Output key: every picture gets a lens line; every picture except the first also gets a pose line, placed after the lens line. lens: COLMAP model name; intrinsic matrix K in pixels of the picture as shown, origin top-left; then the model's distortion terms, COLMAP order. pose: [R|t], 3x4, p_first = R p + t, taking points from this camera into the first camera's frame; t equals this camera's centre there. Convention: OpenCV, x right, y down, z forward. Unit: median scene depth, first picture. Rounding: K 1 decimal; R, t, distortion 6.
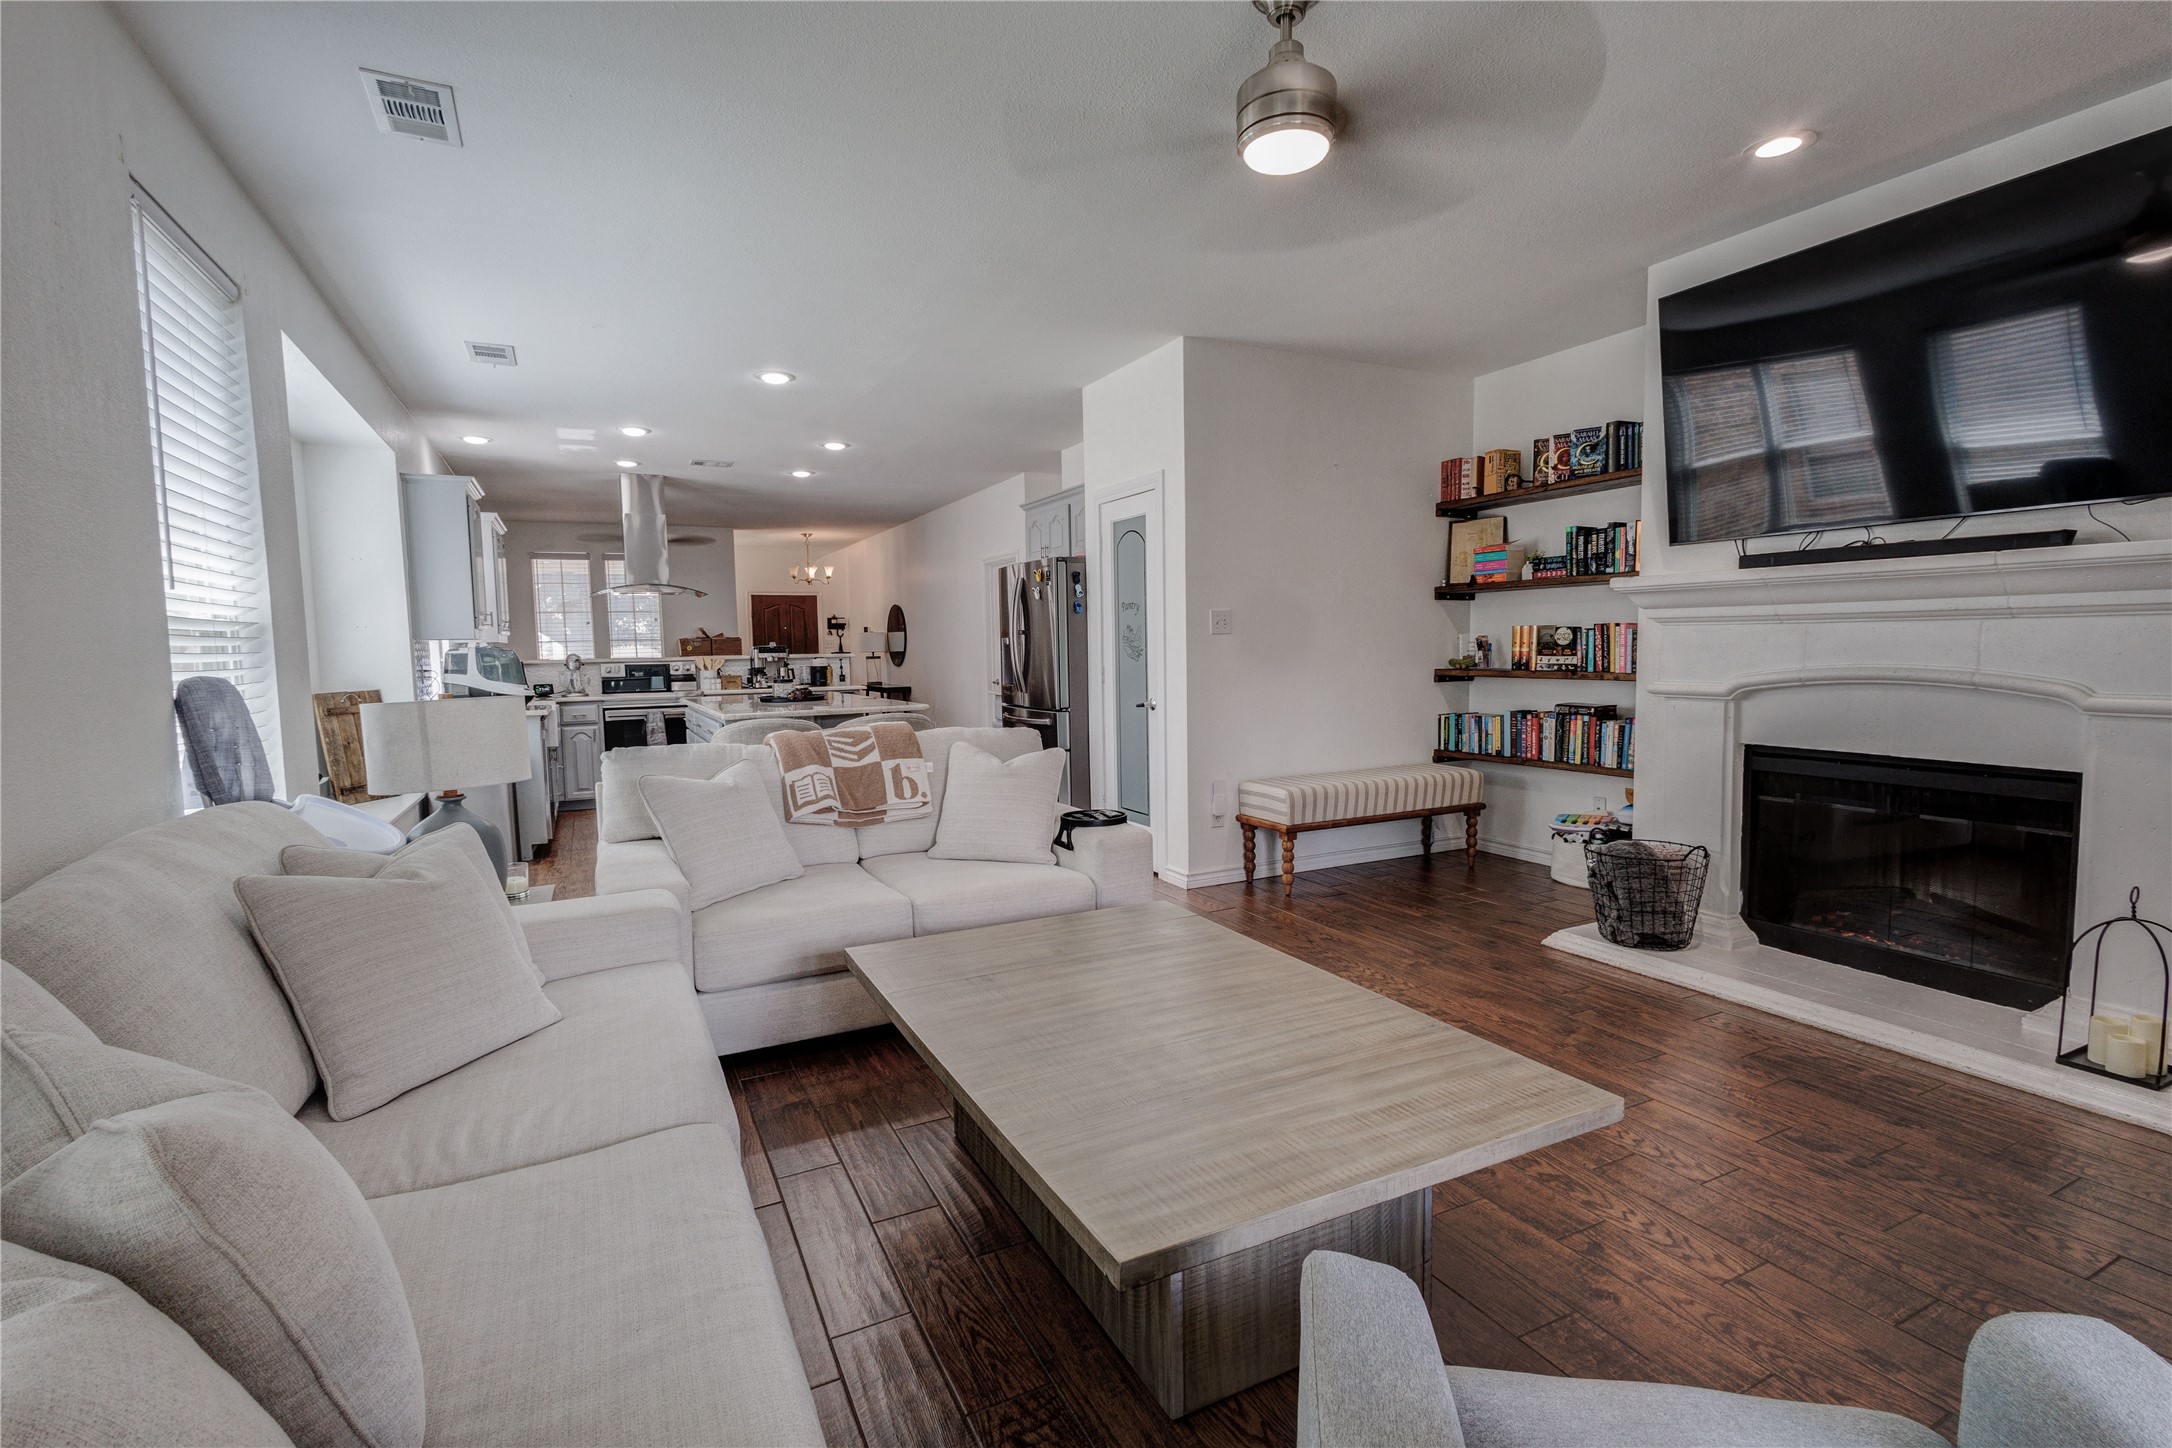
lens RADIAL K [[990.8, 0, 1084.9], [0, 990.8, 720.0], [0, 0, 1]] dist [0.001988, -0.000104]
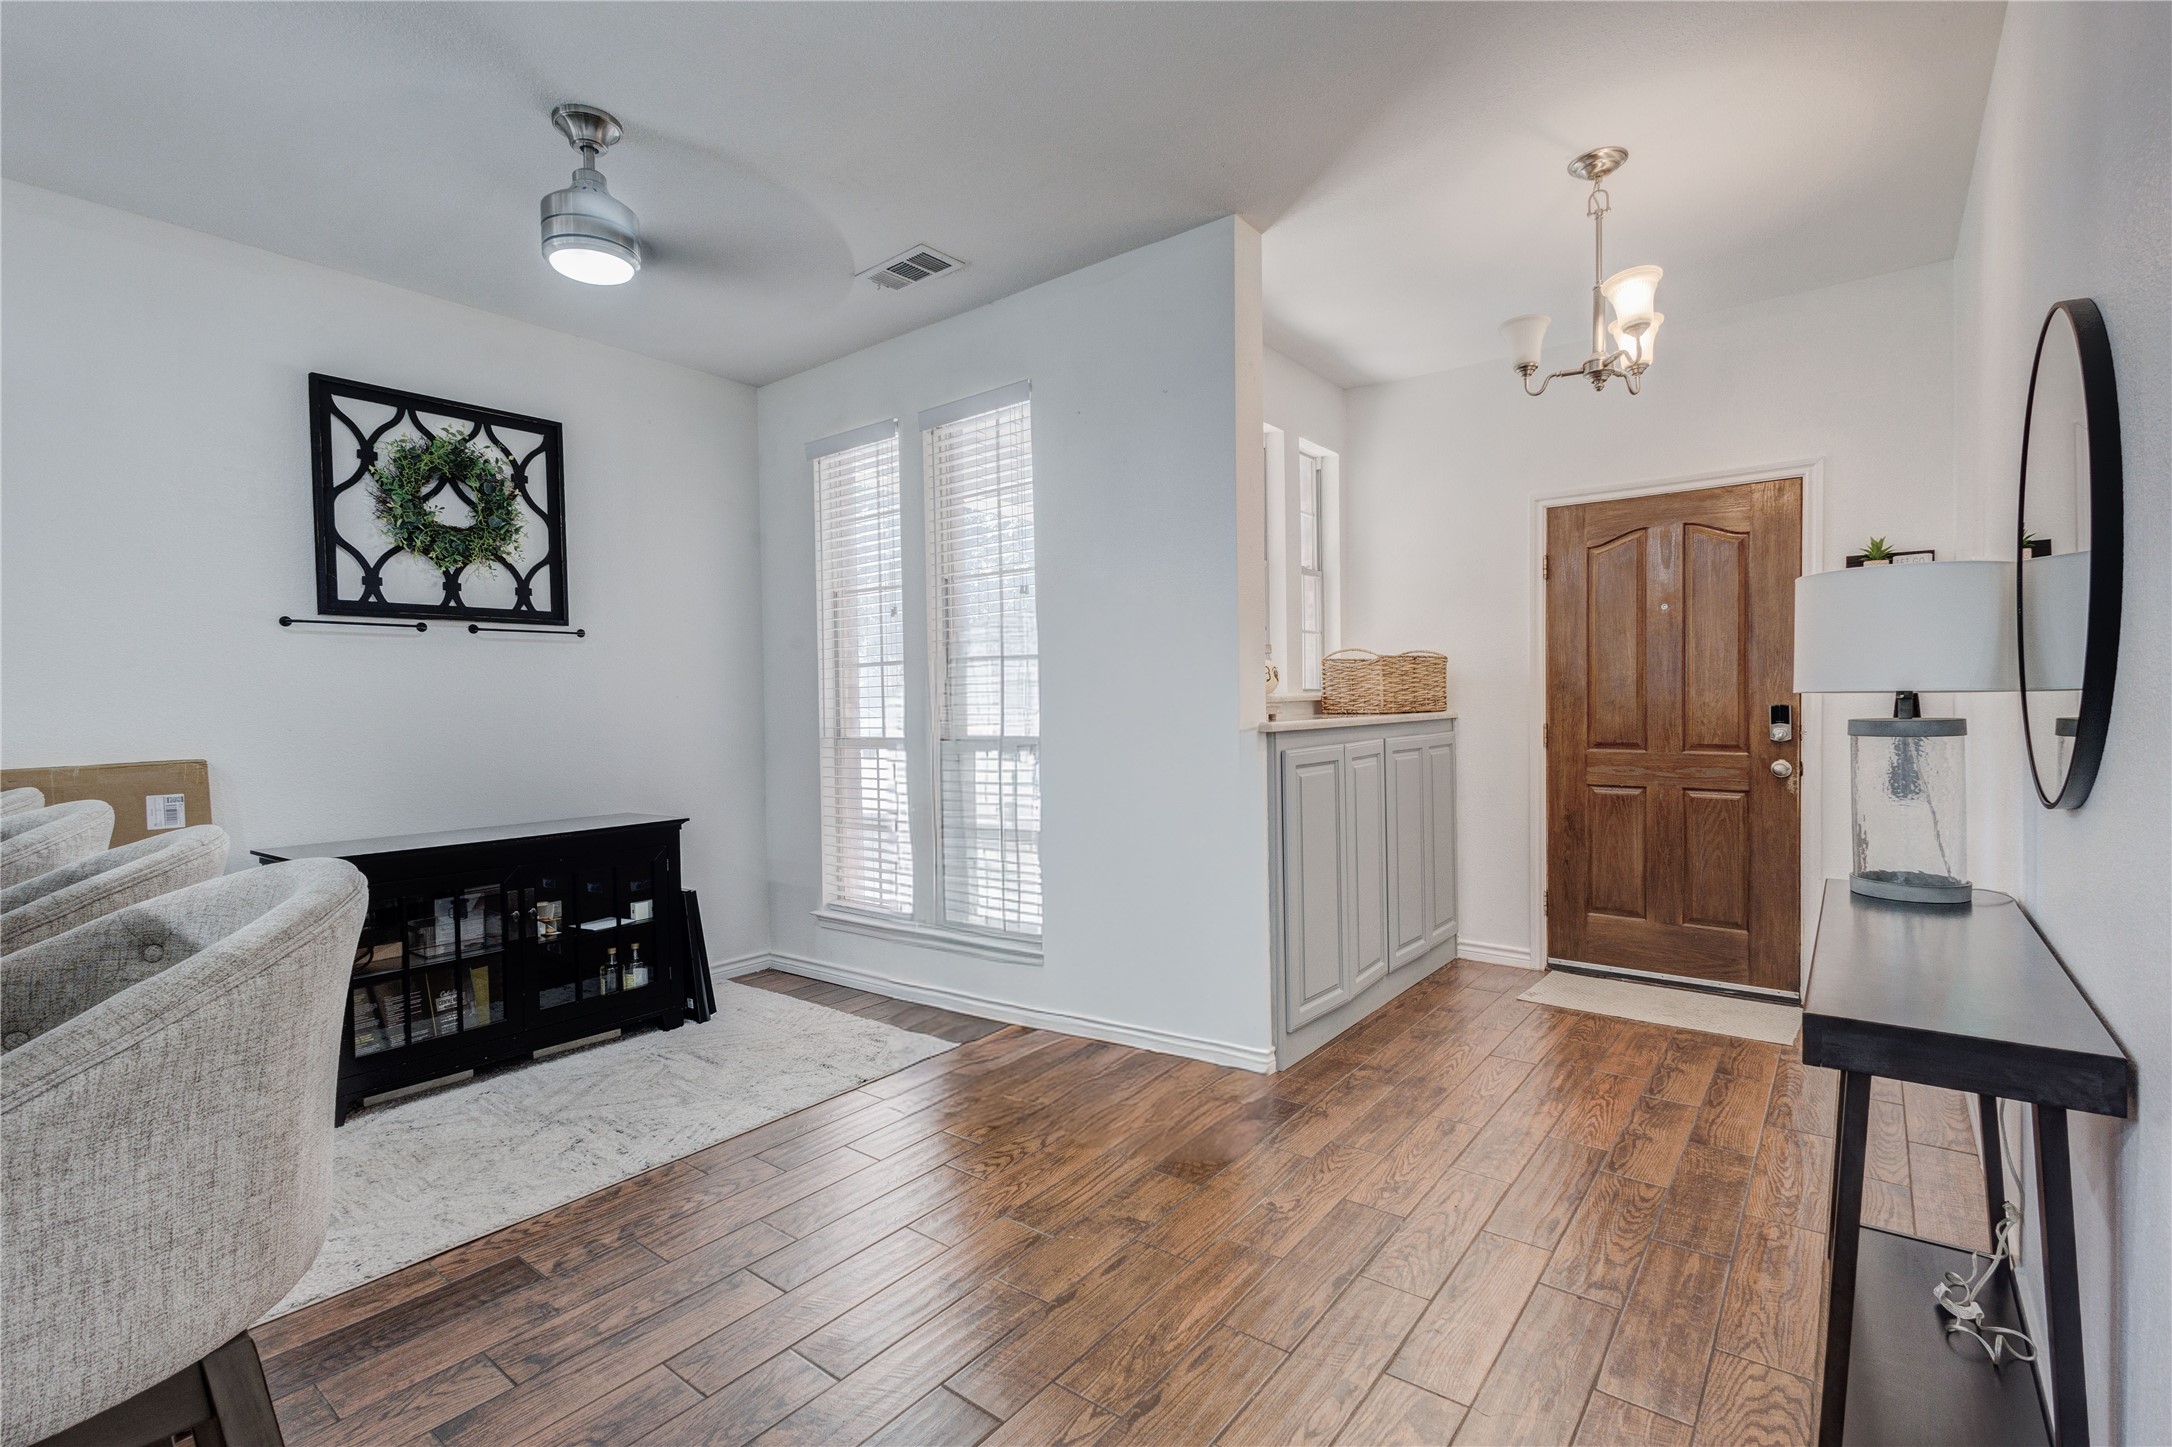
lens RADIAL K [[996.7, 0, 1086.0], [0, 996.7, 723.5], [0, 0, 1]] dist [0.002581, 0.000209]
pose [[0.430935, 0.030649, -0.901862, -0.180297], [-0.059096, 0.998236, 0.005686, -0.081420], [0.900446, 0.050846, 0.431986, 1.167555]]
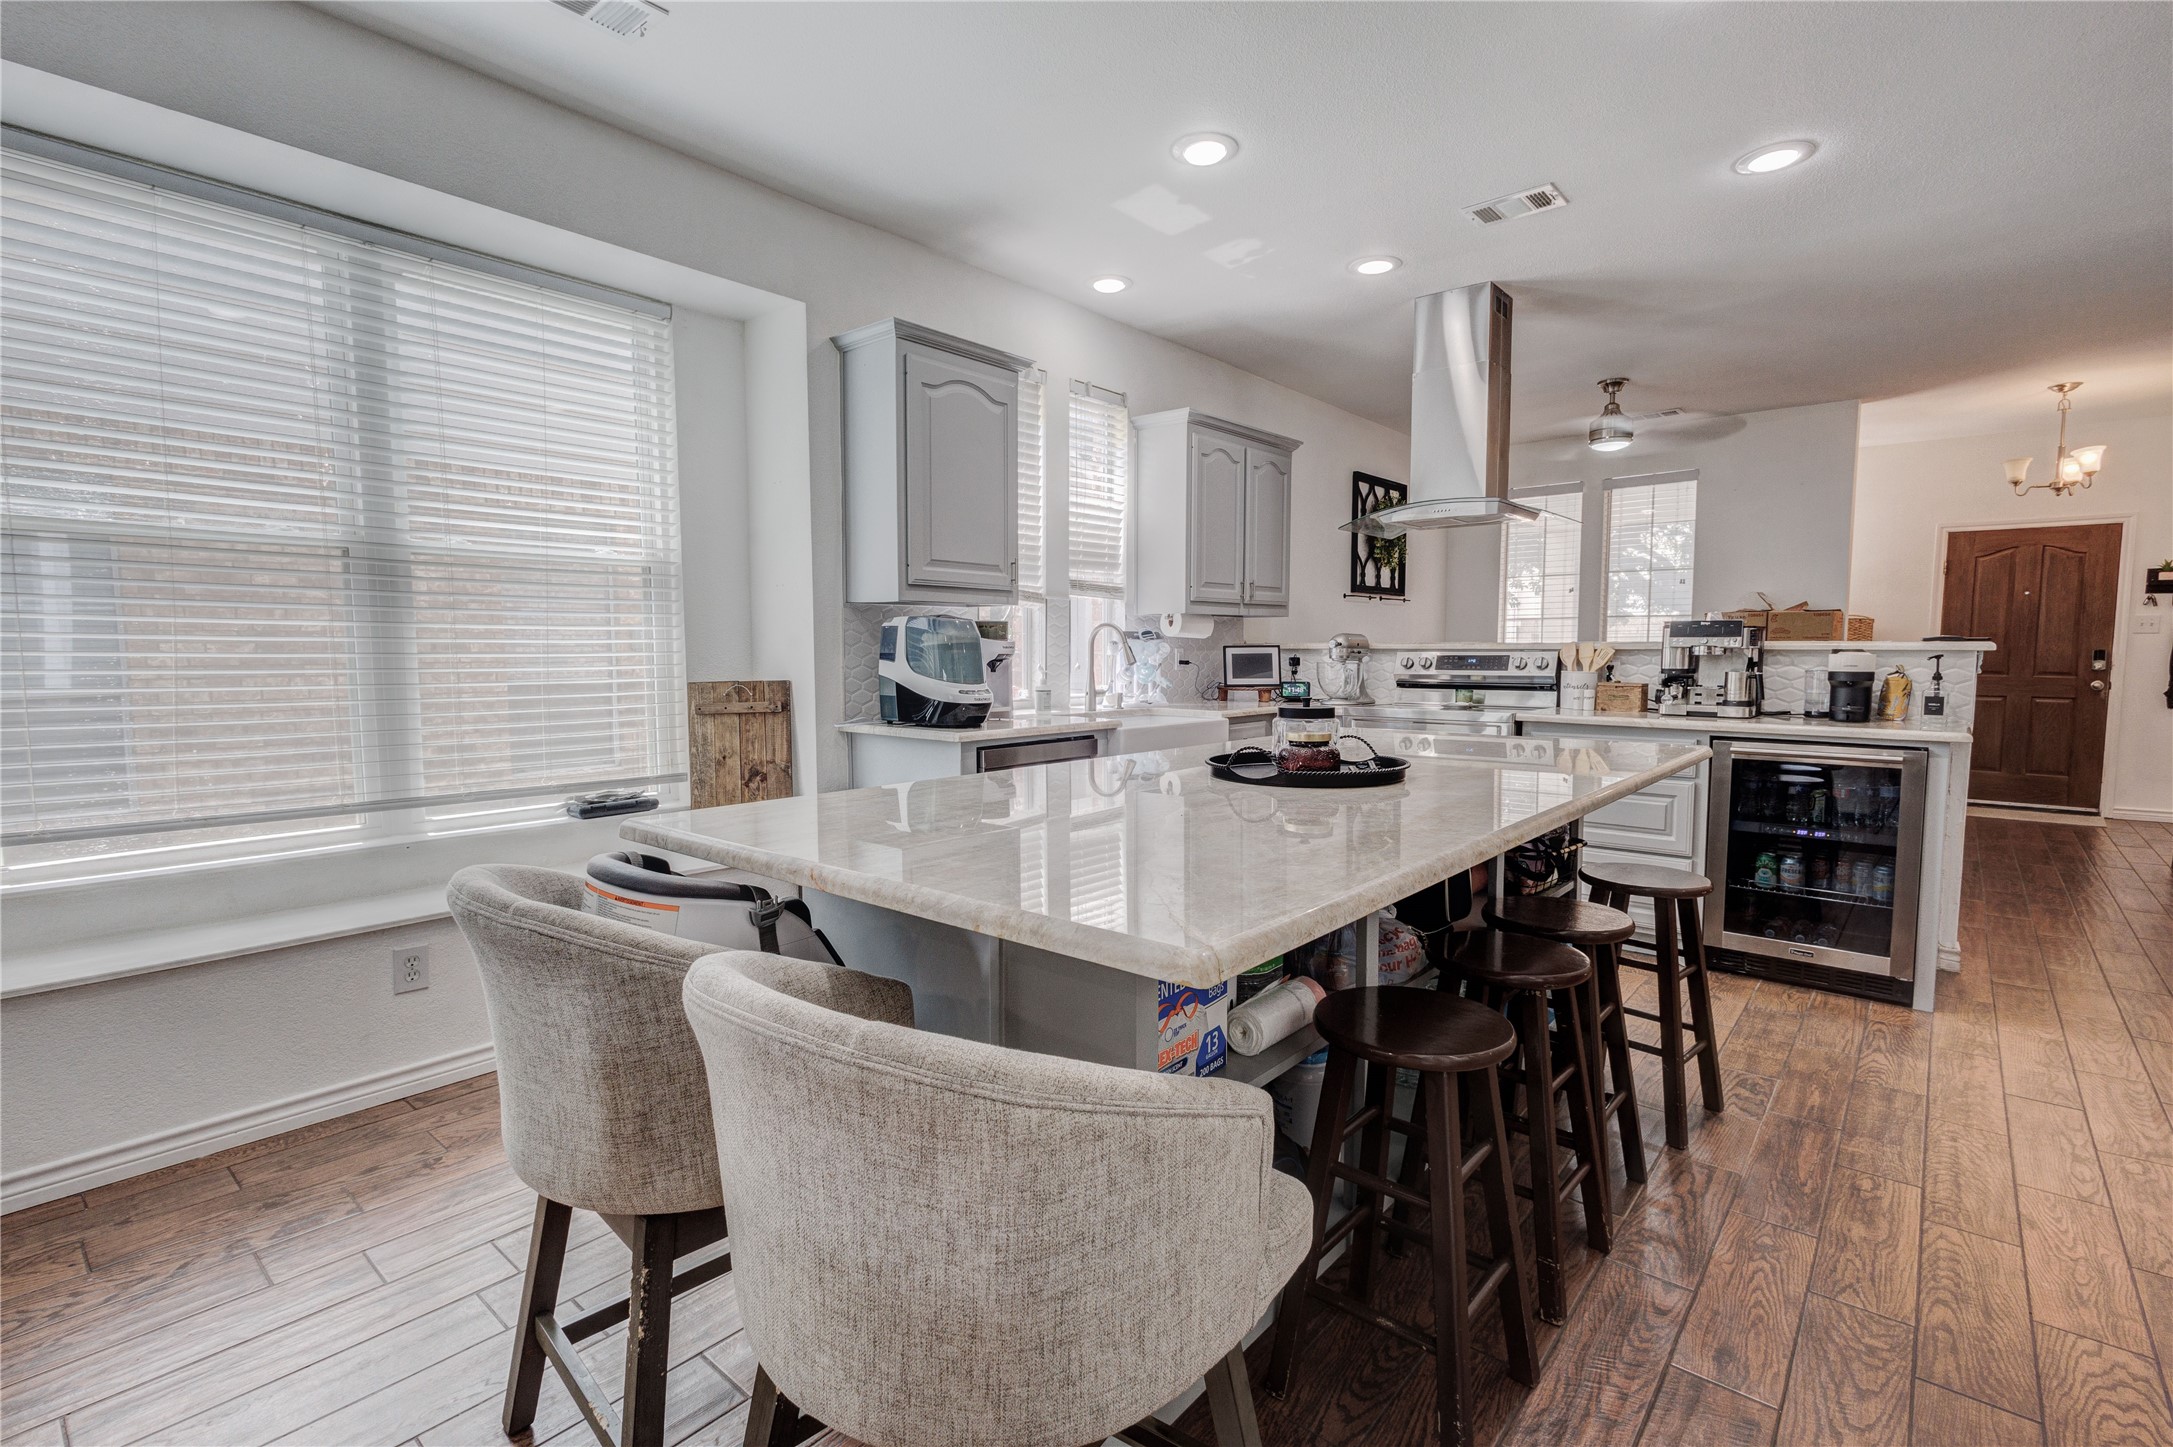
lens RADIAL K [[991.3, 0, 1085.4], [0, 991.3, 719.5], [0, 0, 1]] dist [0.001988, -0.000104]
pose [[0.377410, 0.087313, -0.921921, -0.018470], [-0.076181, 0.995098, 0.063057, -0.038683], [0.922907, 0.046435, 0.382212, 0.592183]]
